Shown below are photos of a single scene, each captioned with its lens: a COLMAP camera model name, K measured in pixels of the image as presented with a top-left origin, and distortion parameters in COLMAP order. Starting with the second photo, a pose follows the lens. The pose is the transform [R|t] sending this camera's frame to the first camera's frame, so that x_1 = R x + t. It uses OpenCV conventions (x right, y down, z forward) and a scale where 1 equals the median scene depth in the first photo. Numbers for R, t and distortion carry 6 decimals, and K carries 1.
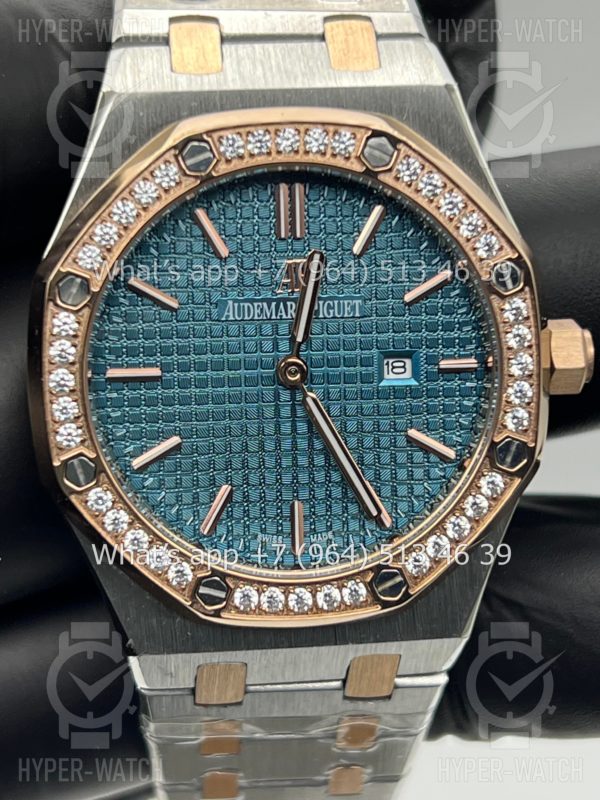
lens RADIAL K [[1933.0, 0, 300.0], [0, 1933.0, 400.0], [0, 0, 1]] dist [0.321769, -0.803747]
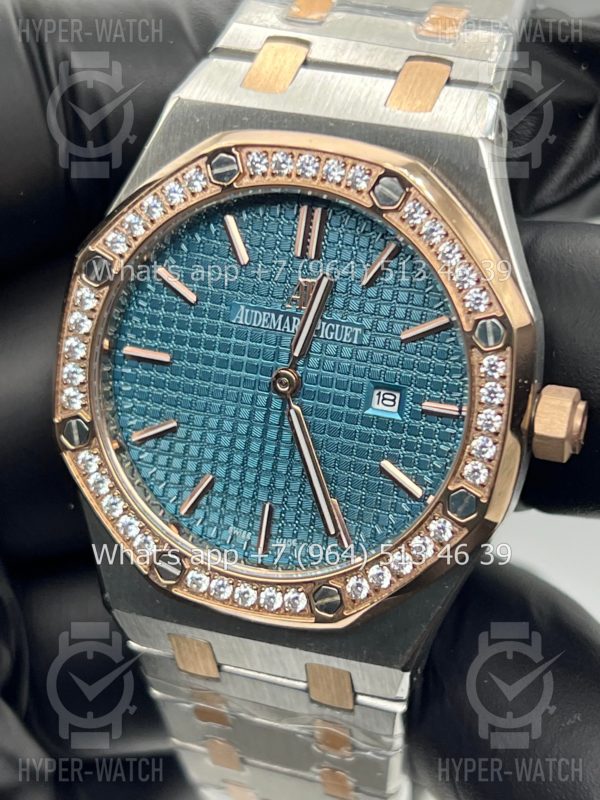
lens RADIAL K [[1933.0, 0, 300.0], [0, 1933.0, 400.0], [0, 0, 1]] dist [0.321769, -0.803747]
pose [[0.913403, 0.203762, -0.352385, 0.378176], [-0.200249, 0.978626, 0.046821, -0.056569], [0.354394, 0.027798, 0.934683, 0.017104]]
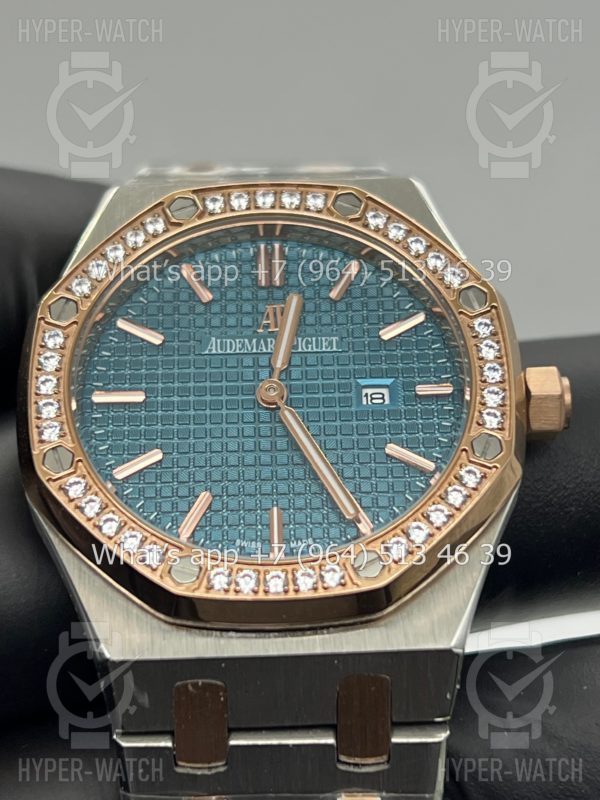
lens RADIAL K [[1933.0, 0, 300.0], [0, 1933.0, 400.0], [0, 0, 1]] dist [0.321769, -0.803747]
pose [[0.994393, -0.055545, -0.089980, 0.104173], [-0.004636, 0.827207, -0.561878, 0.570085], [0.105642, 0.559145, 0.822312, 0.154565]]
